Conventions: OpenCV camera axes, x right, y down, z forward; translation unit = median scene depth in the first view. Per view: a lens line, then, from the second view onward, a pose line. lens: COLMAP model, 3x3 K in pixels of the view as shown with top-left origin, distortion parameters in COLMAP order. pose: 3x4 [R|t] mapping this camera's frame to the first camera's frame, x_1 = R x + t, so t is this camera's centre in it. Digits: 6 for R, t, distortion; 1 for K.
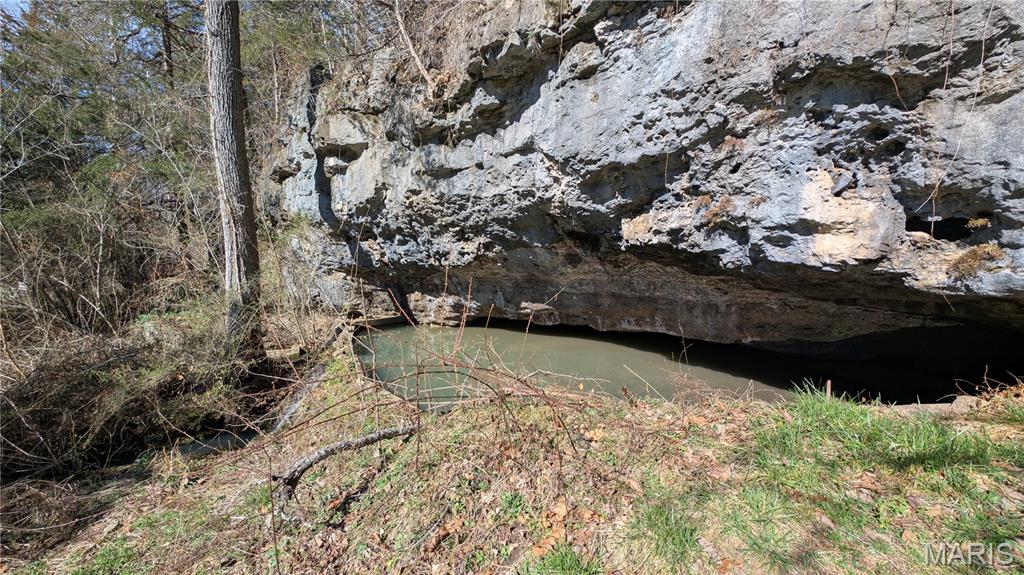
lens RADIAL K [[378.4, 0, 512.9], [0, 378.4, 288.1], [0, 0, 1]] dist [-0.002357, -0.000680]
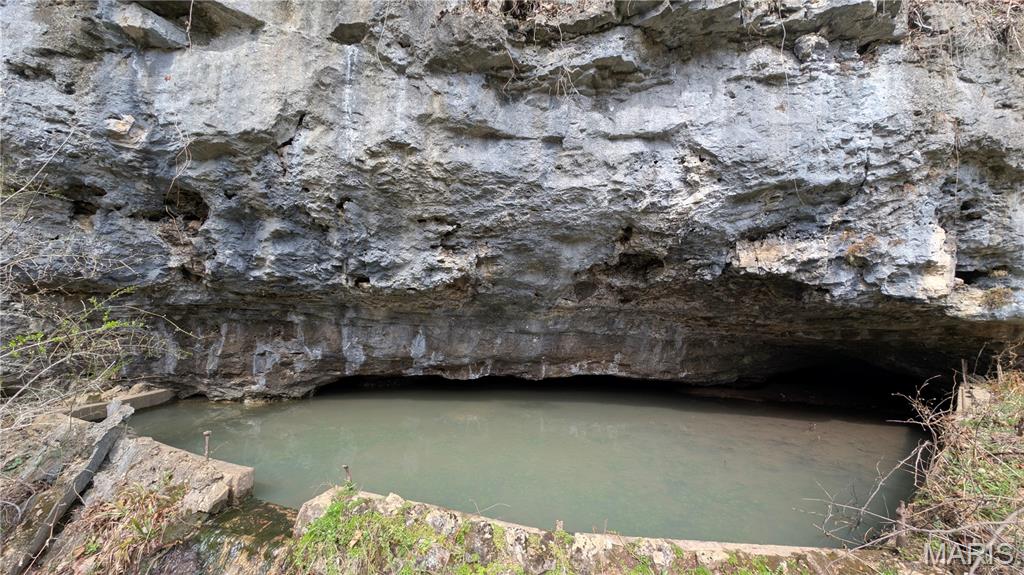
lens RADIAL K [[378.4, 0, 511.7], [0, 378.4, 287.8], [0, 0, 1]] dist [-0.002357, -0.000680]
pose [[0.710815, 0.084779, 0.698251, -0.848073], [0.016220, 0.990470, -0.136771, 0.043988], [-0.703192, 0.108545, 0.702665, 0.858798]]
